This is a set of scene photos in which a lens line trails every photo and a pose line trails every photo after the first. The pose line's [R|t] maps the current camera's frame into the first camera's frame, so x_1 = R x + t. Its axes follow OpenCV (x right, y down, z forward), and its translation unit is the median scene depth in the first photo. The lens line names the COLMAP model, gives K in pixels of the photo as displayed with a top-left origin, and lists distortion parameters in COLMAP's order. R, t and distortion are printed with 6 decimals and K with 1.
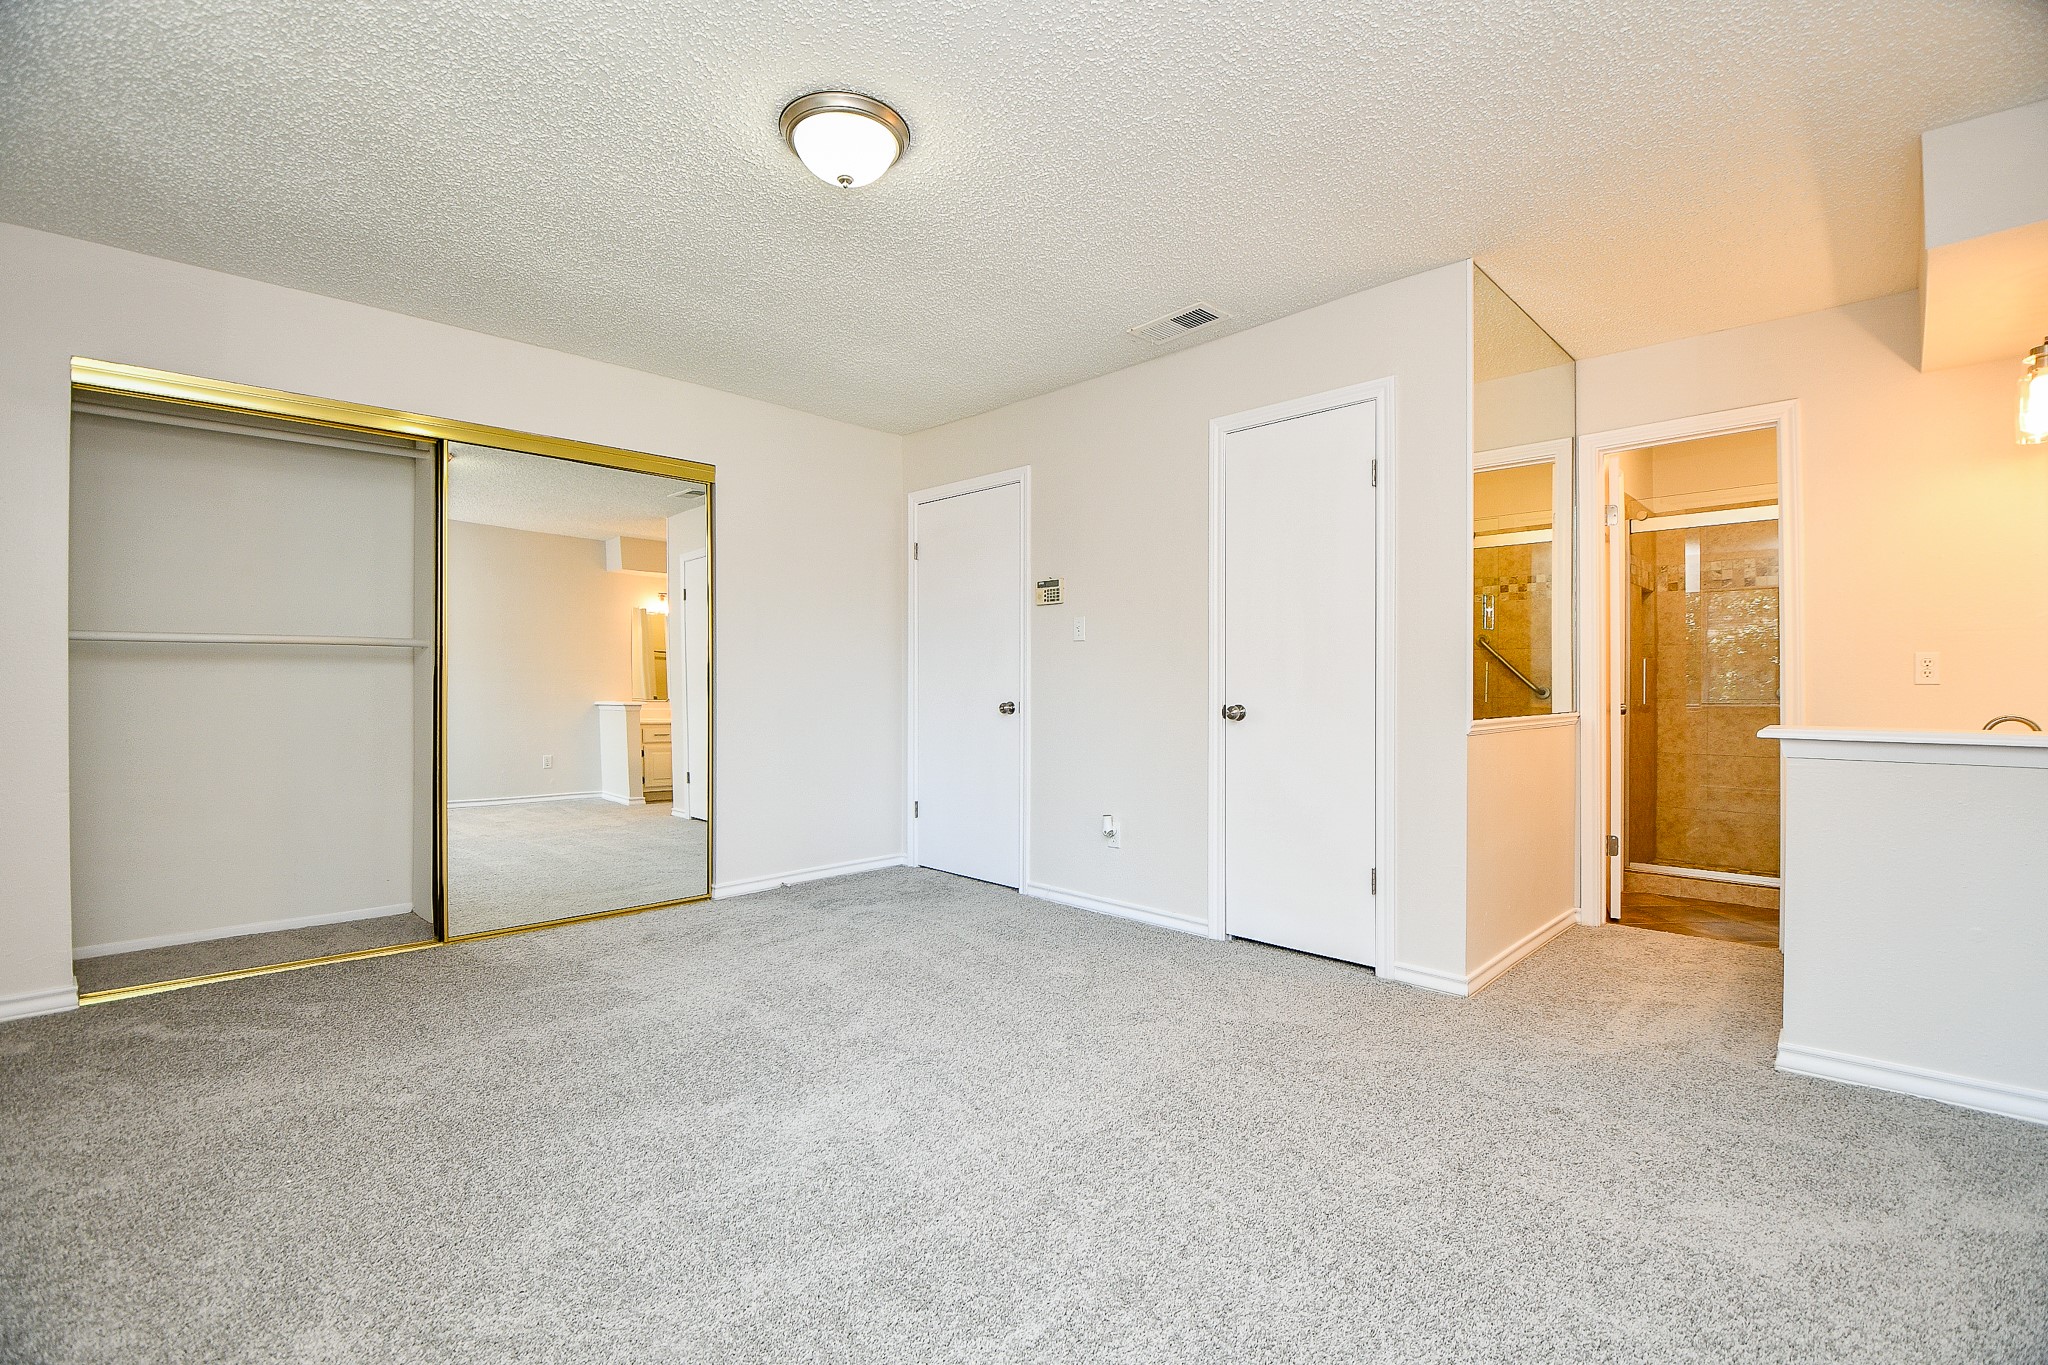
lens RADIAL K [[895.1, 0, 1032.0], [0, 895.1, 690.5], [0, 0, 1]] dist [0.014186, -0.028772]
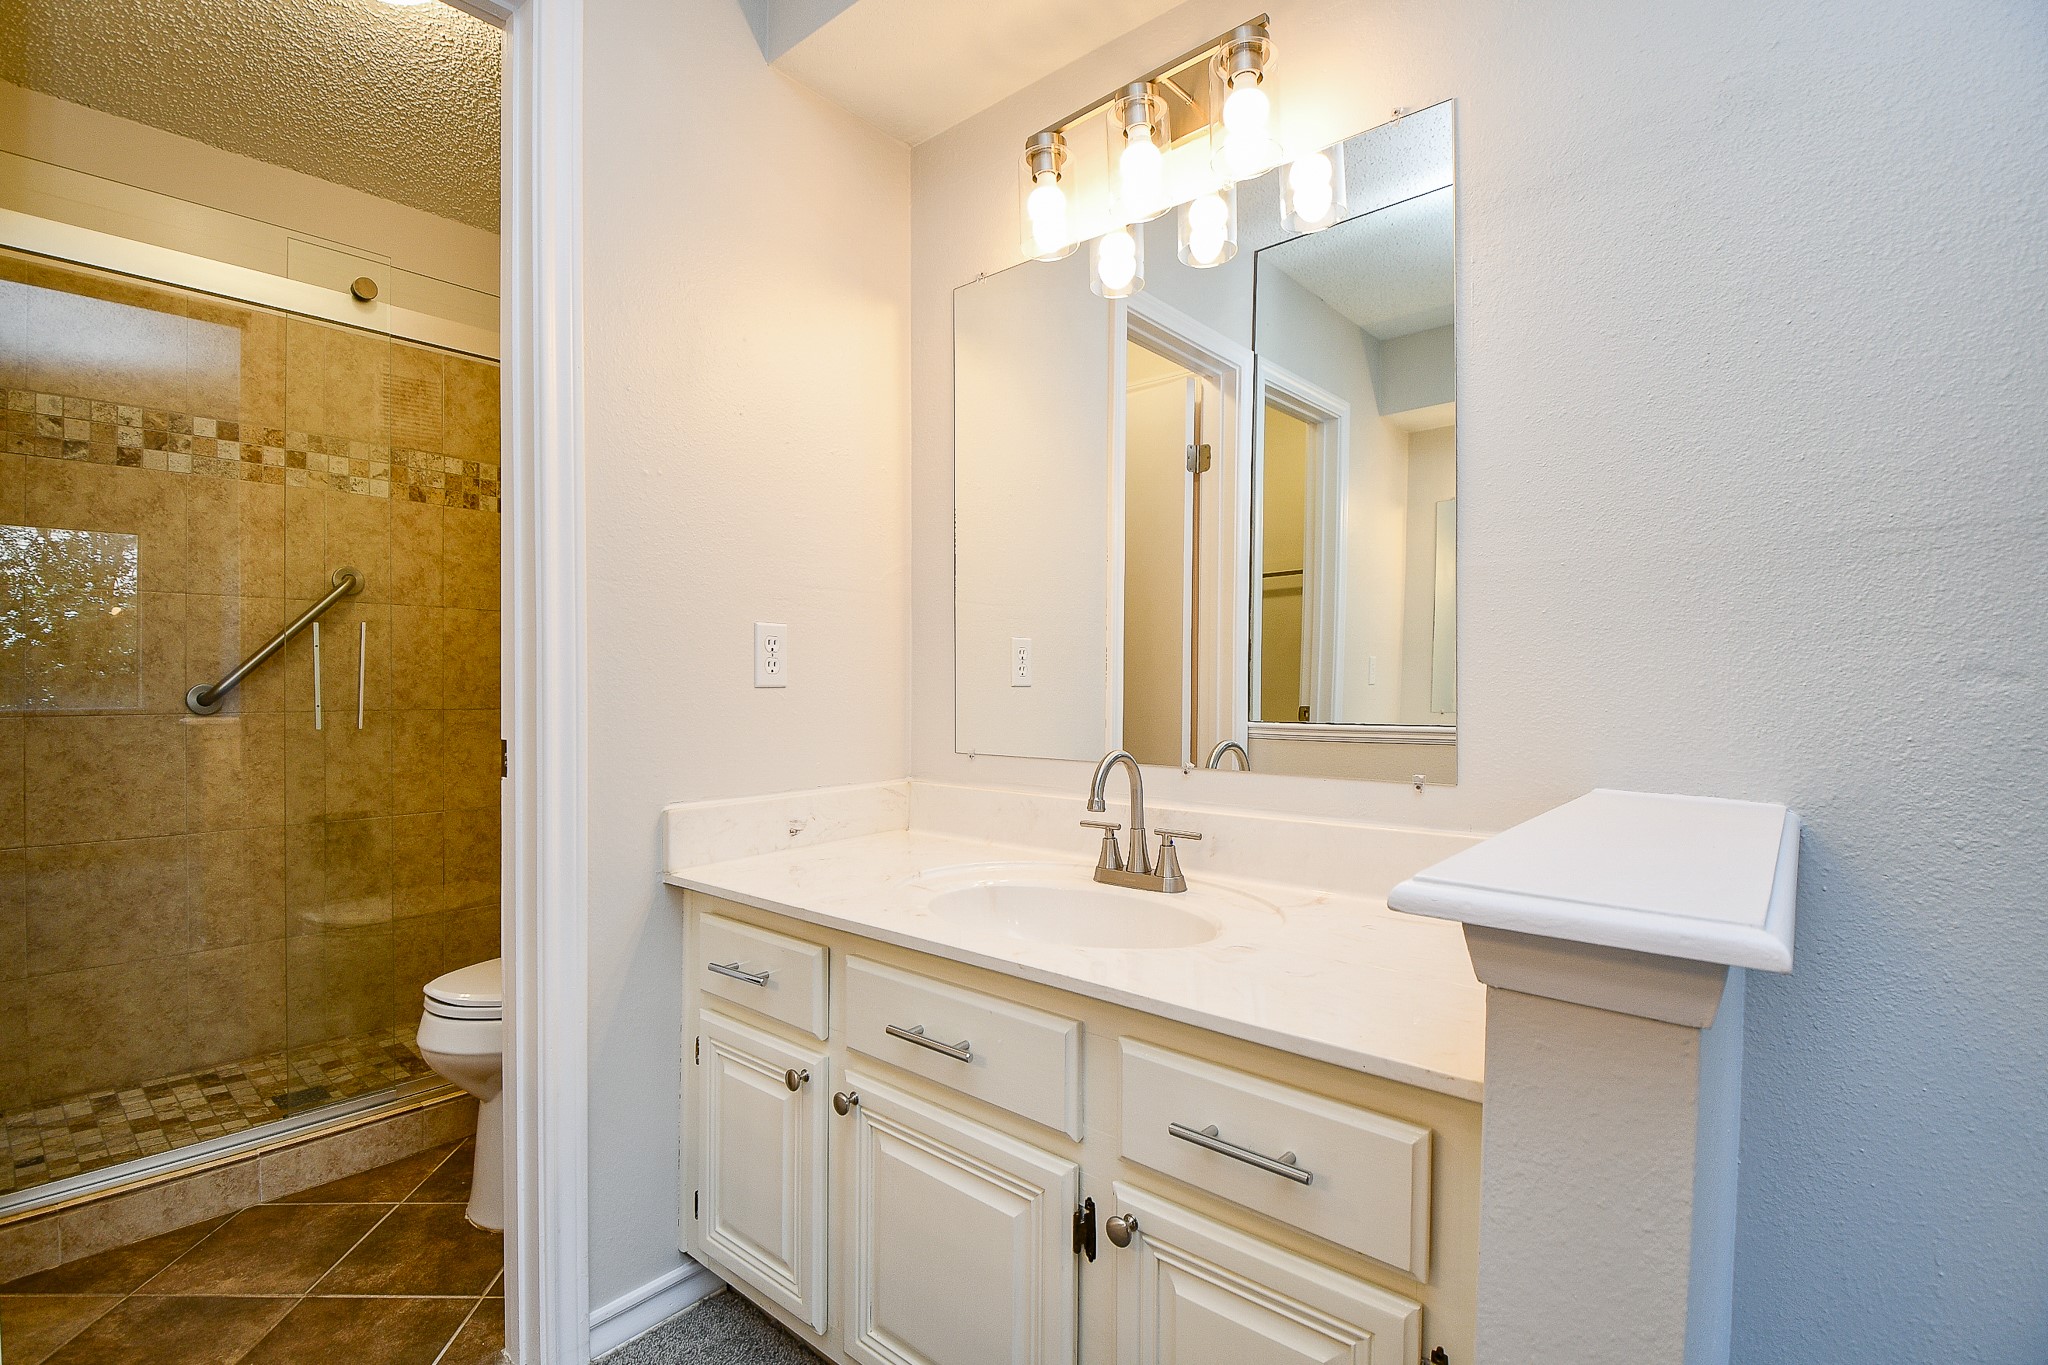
lens RADIAL K [[949.6, 0, 981.5], [0, 949.6, 677.2], [0, 0, 1]] dist [-0.012302, -0.010597]
pose [[-0.052648, 0.000262, 0.998613, 0.290738], [0.001119, 0.999999, -0.000203, -0.007601], [-0.998613, 0.001107, -0.052648, 0.561954]]
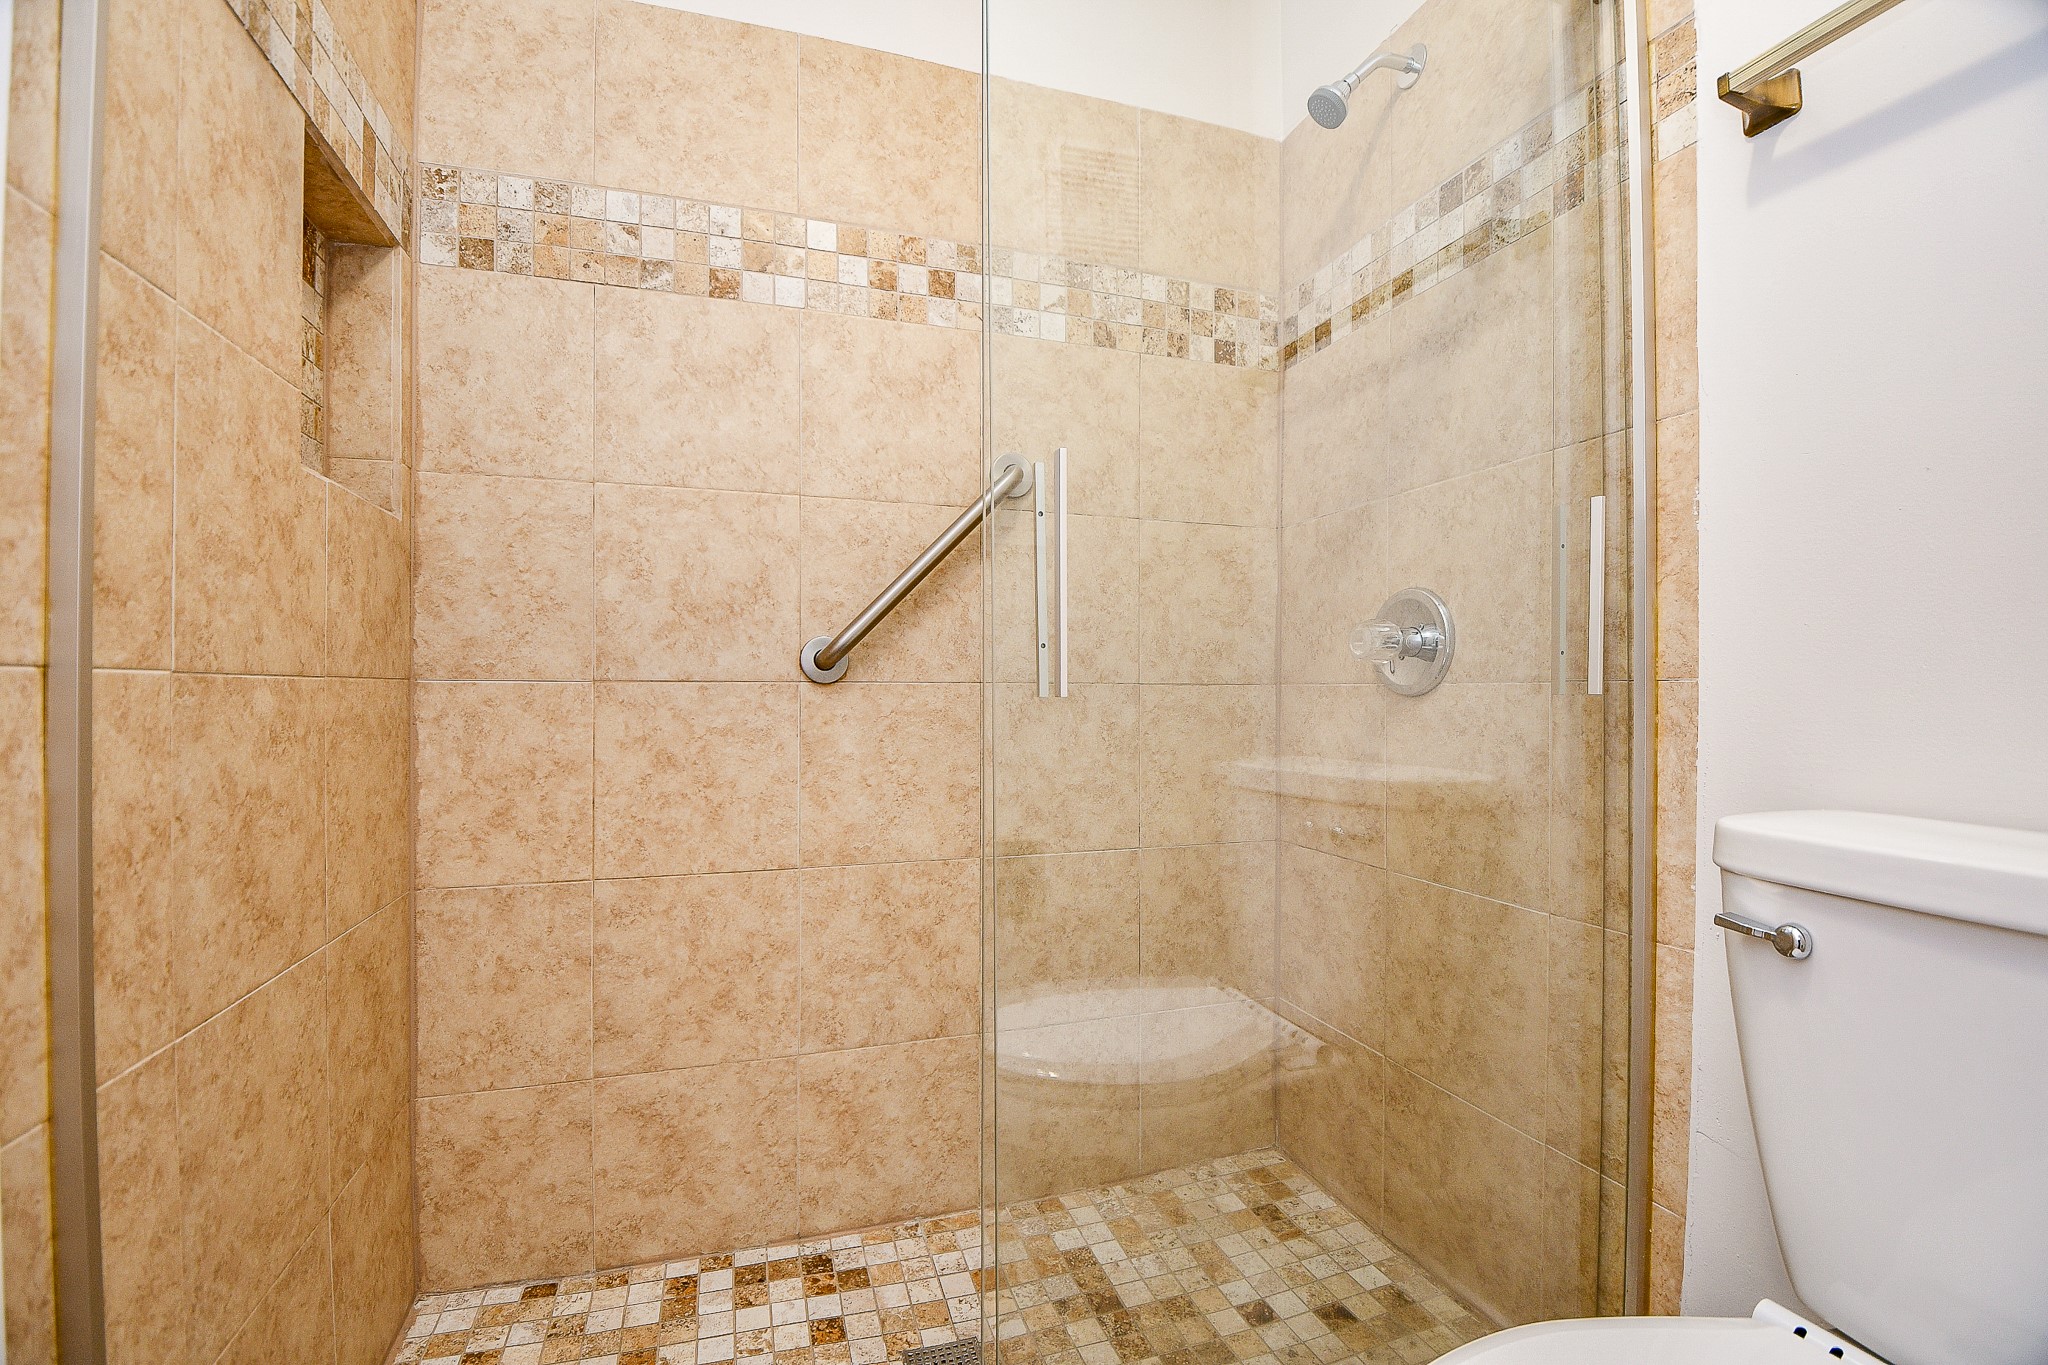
lens RADIAL K [[933.1, 0, 1053.3], [0, 933.1, 678.7], [0, 0, 1]] dist [0.033120, -0.048028]
pose [[0.432038, -0.001235, 0.901855, 0.544222], [-0.000537, 0.999999, 0.001627, 0.008760], [-0.901855, -0.001187, 0.432037, 0.731751]]
